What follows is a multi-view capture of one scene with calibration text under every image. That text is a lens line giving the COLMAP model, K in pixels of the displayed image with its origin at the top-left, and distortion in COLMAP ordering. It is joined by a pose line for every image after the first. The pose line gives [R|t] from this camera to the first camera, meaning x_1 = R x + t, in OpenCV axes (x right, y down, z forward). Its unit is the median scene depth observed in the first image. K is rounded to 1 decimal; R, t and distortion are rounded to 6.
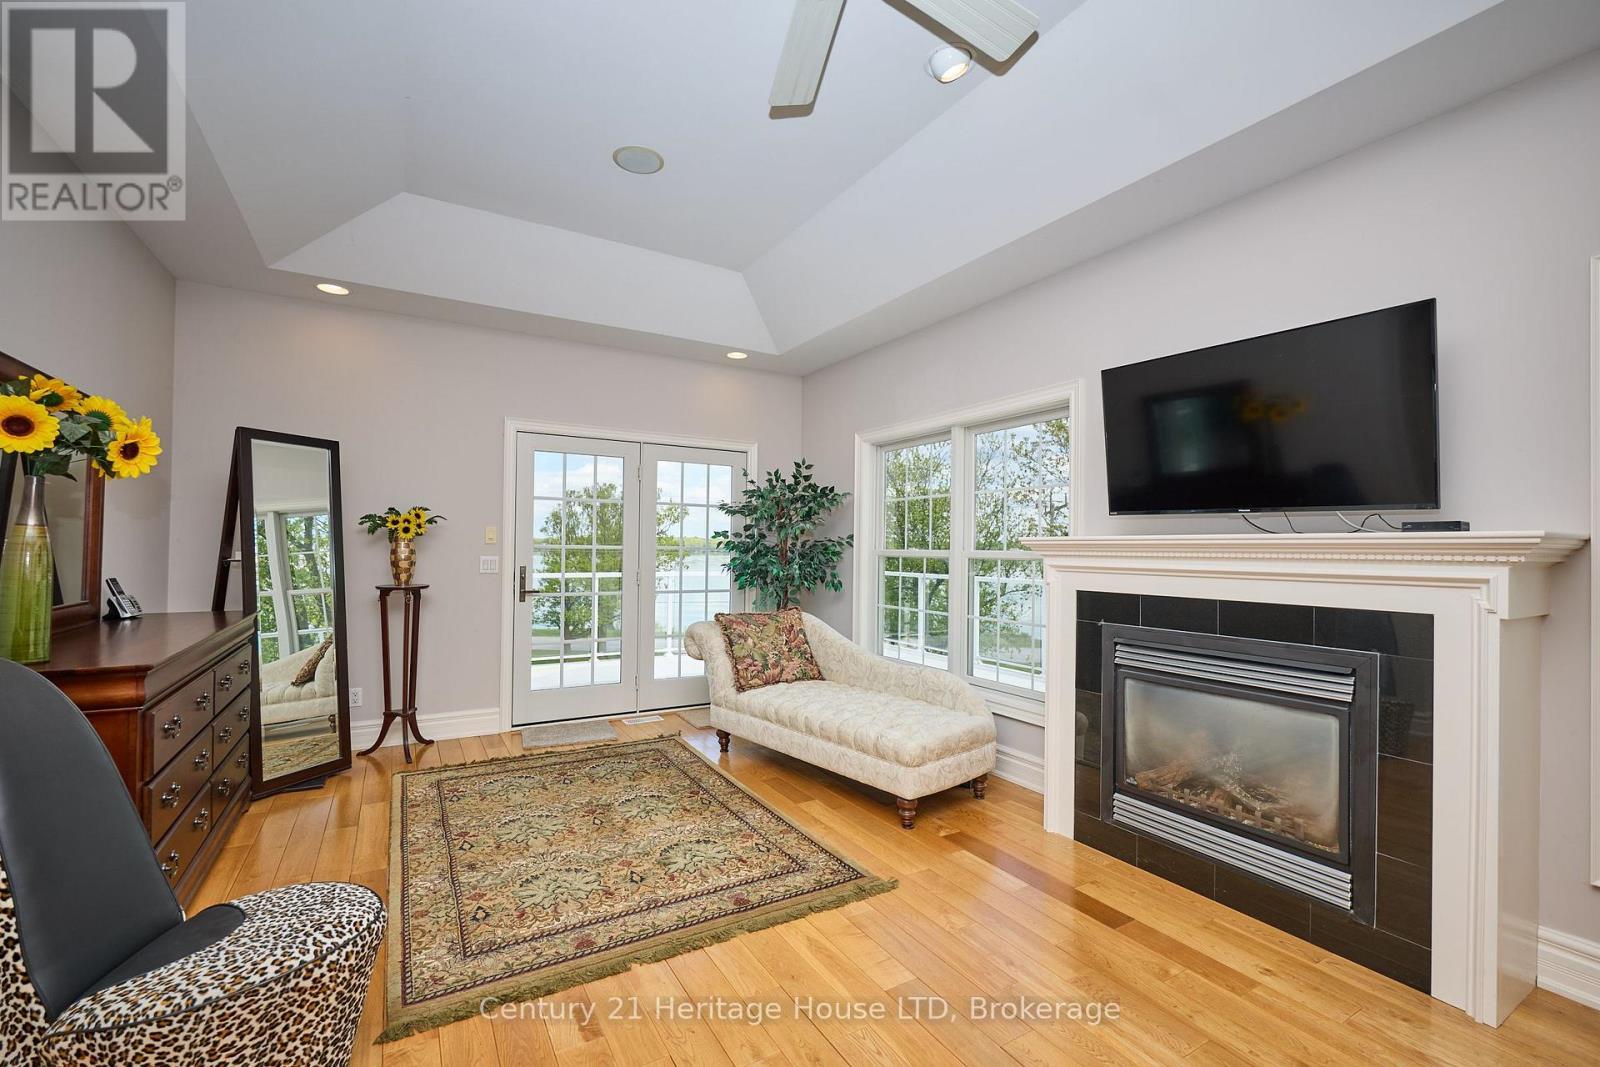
lens RADIAL K [[676.2, 0, 795.7], [0, 676.2, 546.4], [0, 0, 1]] dist [-0.002047, -0.000403]
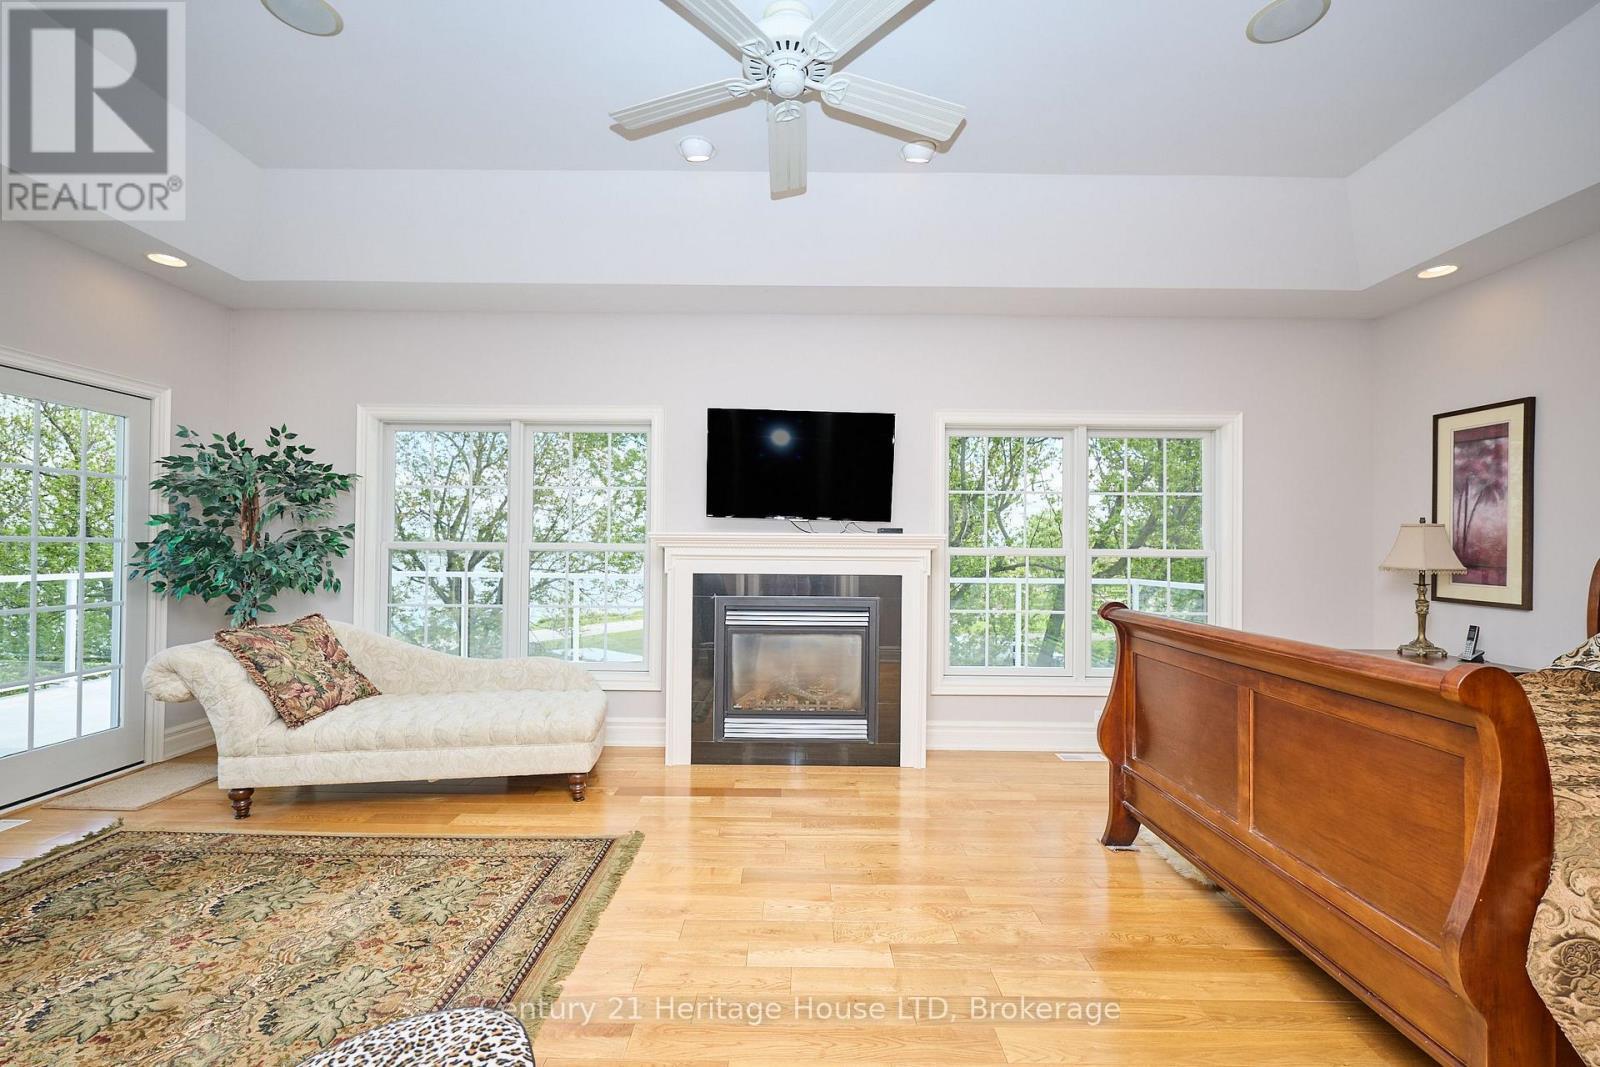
lens RADIAL K [[668.2, 0, 799.1], [0, 668.2, 548.8], [0, 0, 1]] dist [-0.000851, -0.000340]
pose [[0.510351, -0.007072, 0.859937, -0.579449], [-0.005689, 0.999917, 0.011600, 0.001162], [-0.859947, -0.010812, 0.510268, 0.163789]]
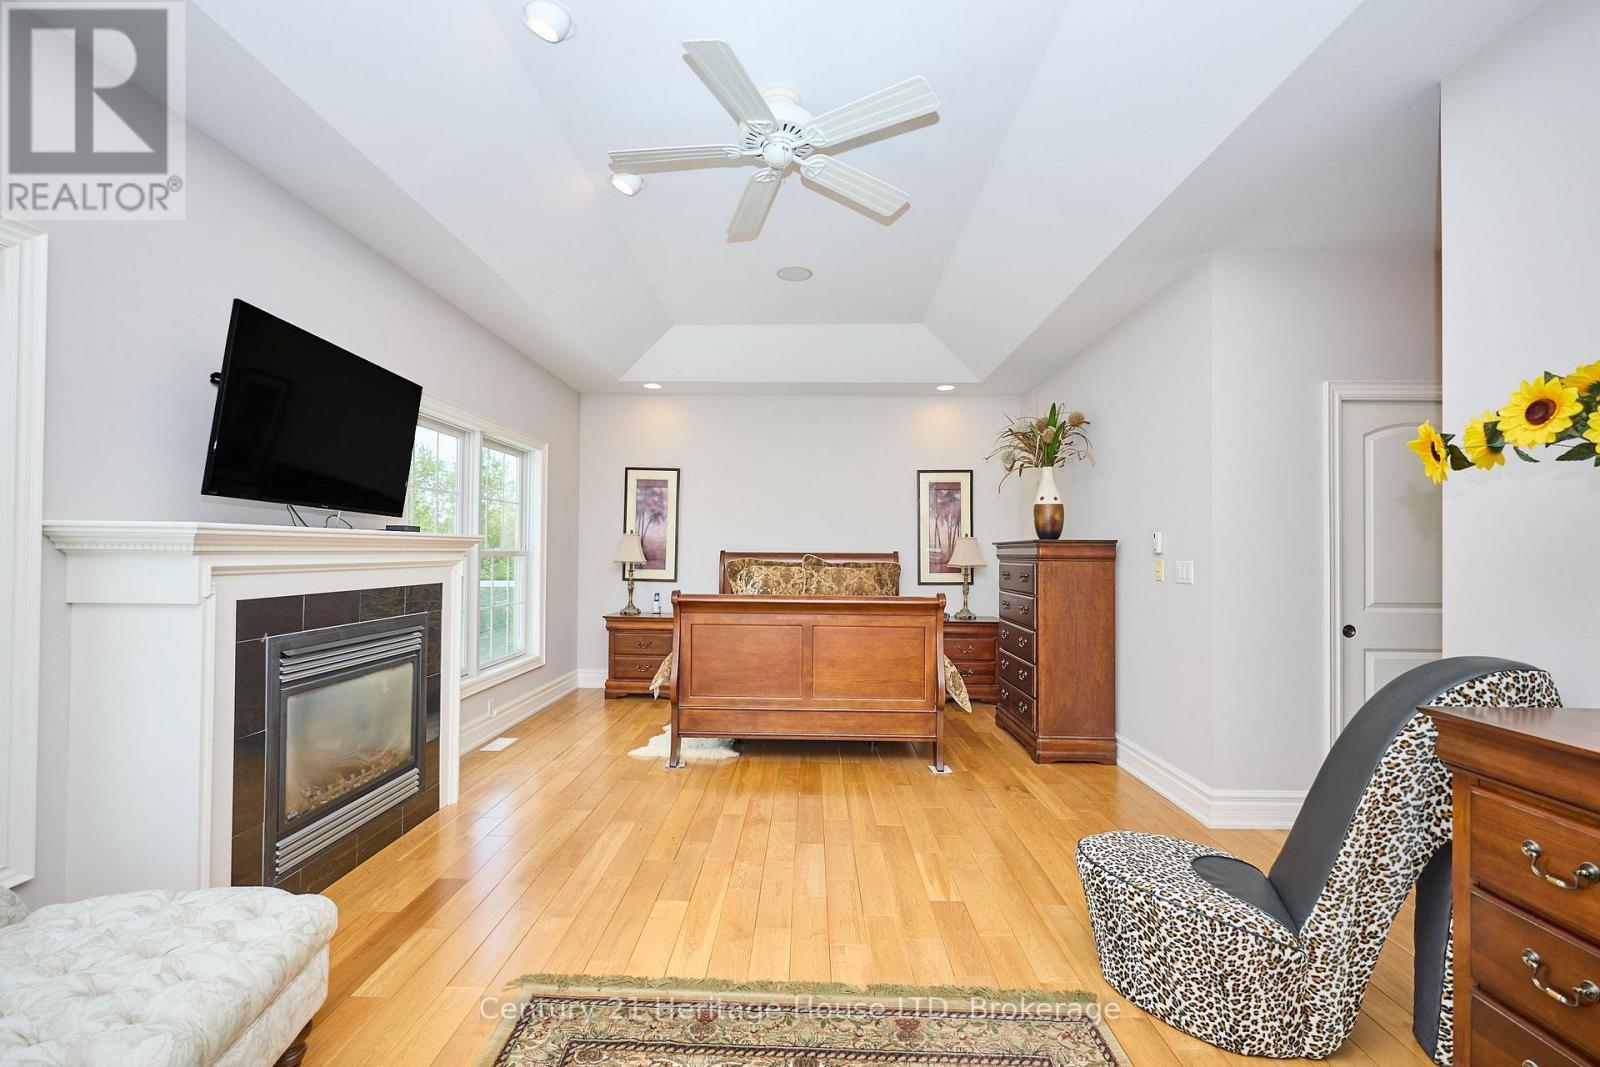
lens RADIAL K [[676.2, 0, 795.7], [0, 676.2, 546.4], [0, 0, 1]] dist [-0.002047, -0.000403]
pose [[-0.844492, -0.013953, 0.535386, -0.444378], [-0.019816, 0.999790, -0.005201, 0.001365], [-0.535201, -0.015002, -0.844591, 1.254701]]
